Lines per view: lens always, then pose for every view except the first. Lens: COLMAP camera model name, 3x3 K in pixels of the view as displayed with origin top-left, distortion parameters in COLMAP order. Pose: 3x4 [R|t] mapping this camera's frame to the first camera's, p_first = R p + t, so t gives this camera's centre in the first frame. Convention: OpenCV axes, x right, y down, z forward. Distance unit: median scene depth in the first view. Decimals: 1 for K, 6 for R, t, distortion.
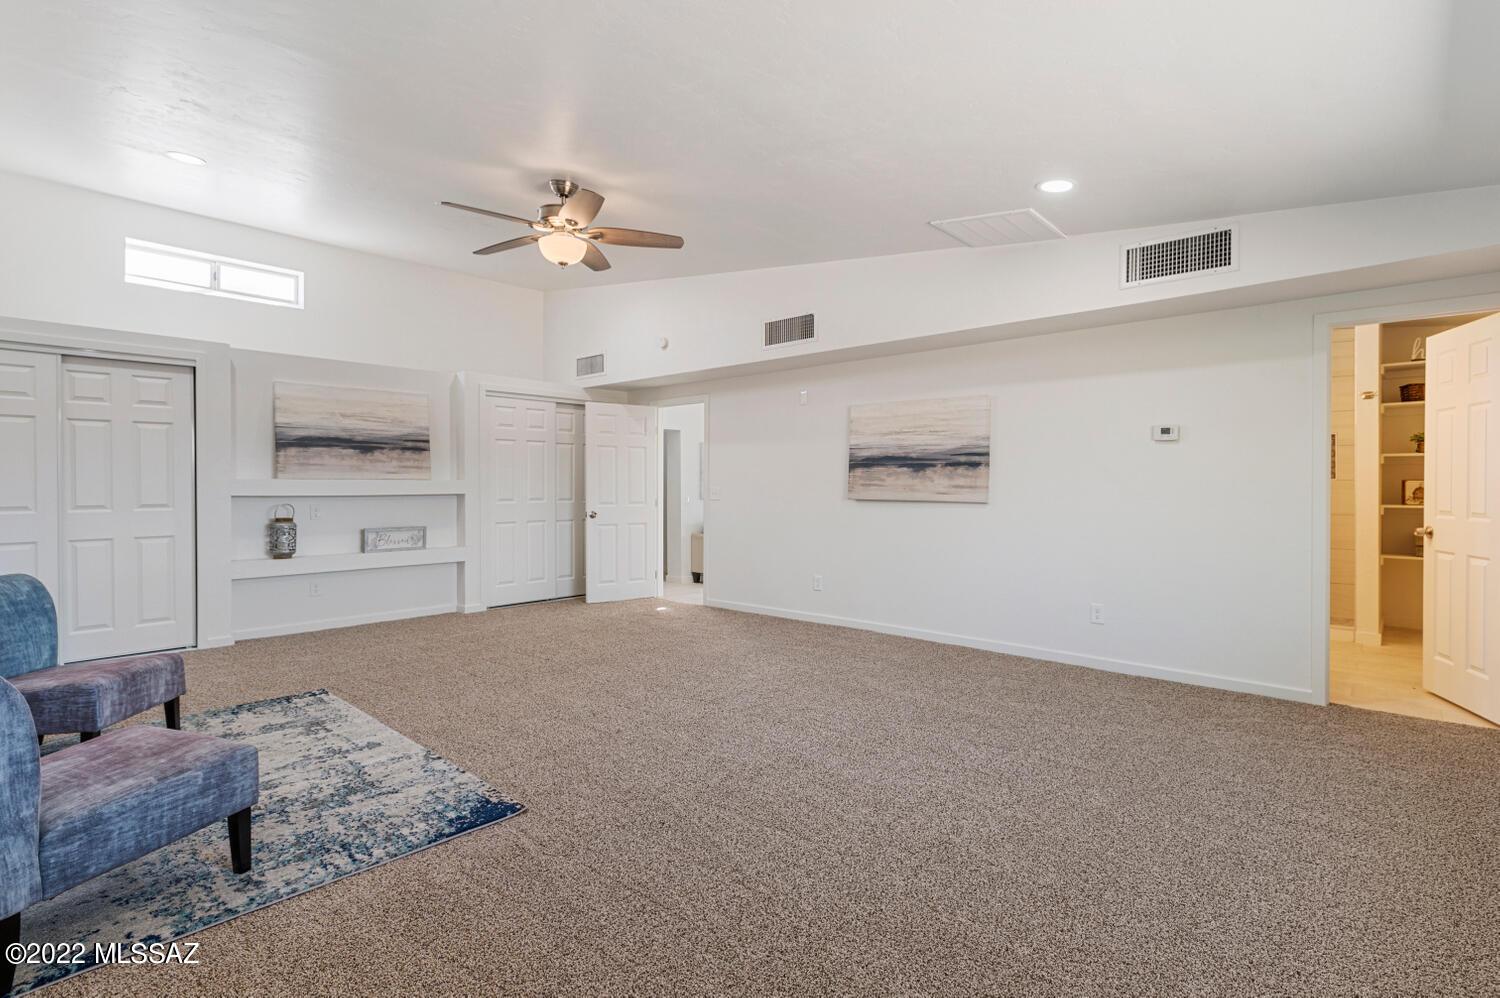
lens RADIAL K [[724.9, 0, 756.4], [0, 724.9, 491.2], [0, 0, 1]] dist [-0.005533, 0.002181]
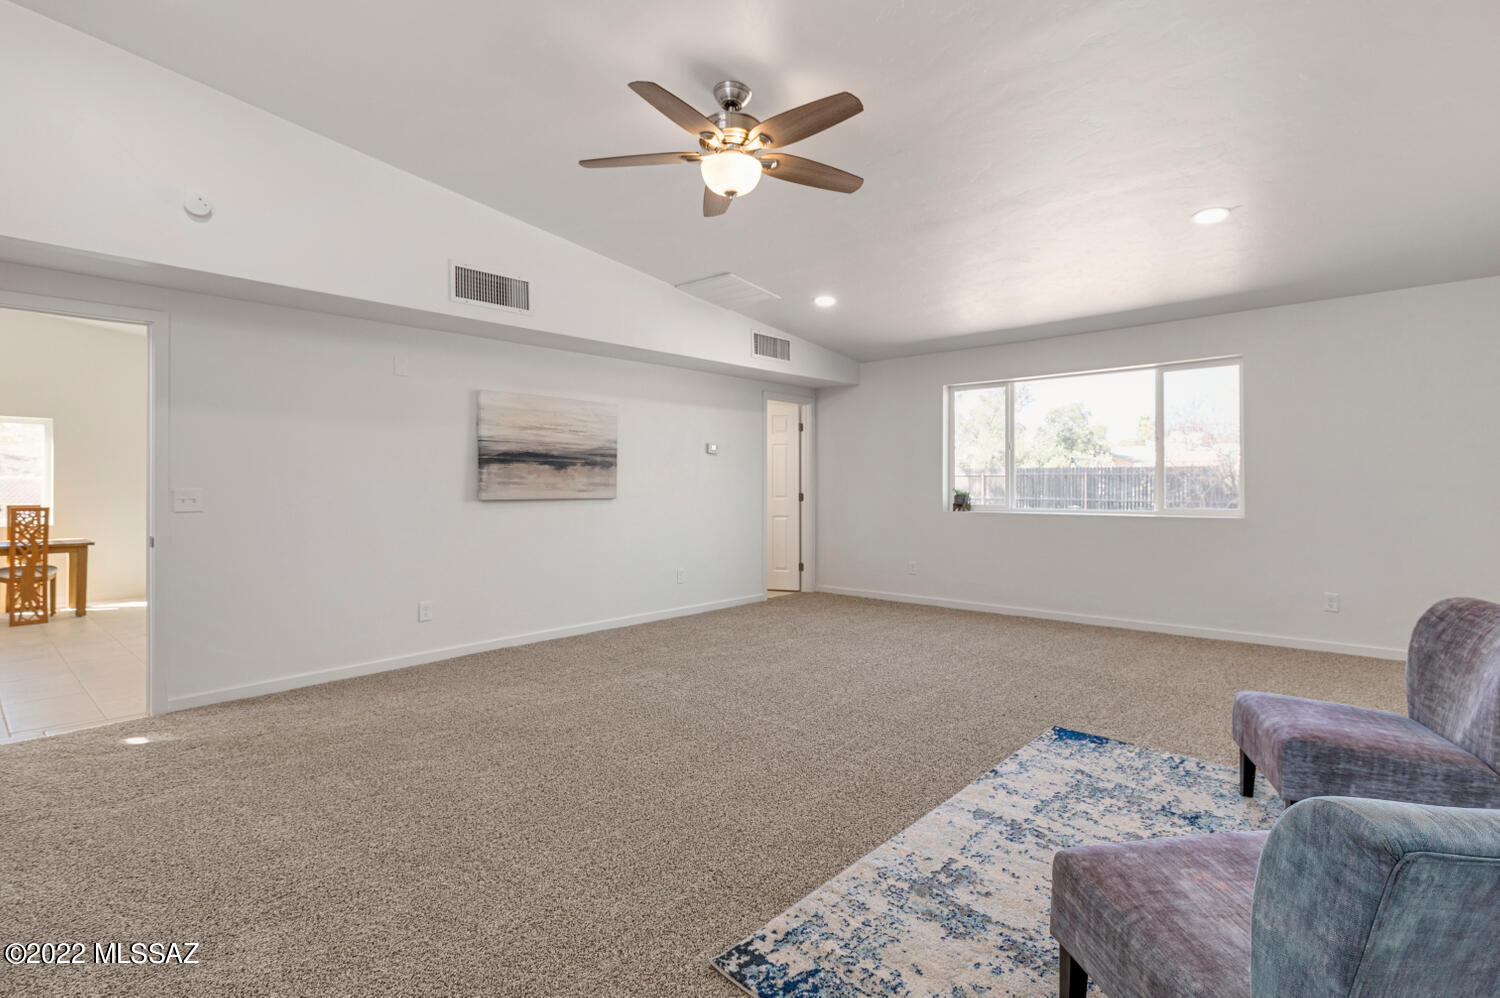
lens RADIAL K [[724.9, 0, 753.8], [0, 724.9, 488.7], [0, 0, 1]] dist [-0.005533, 0.002181]
pose [[-0.007662, -0.008669, 0.999933, -0.829925], [0.008833, 0.999923, 0.008737, -0.007622], [-0.999932, 0.008899, -0.007585, 0.791069]]
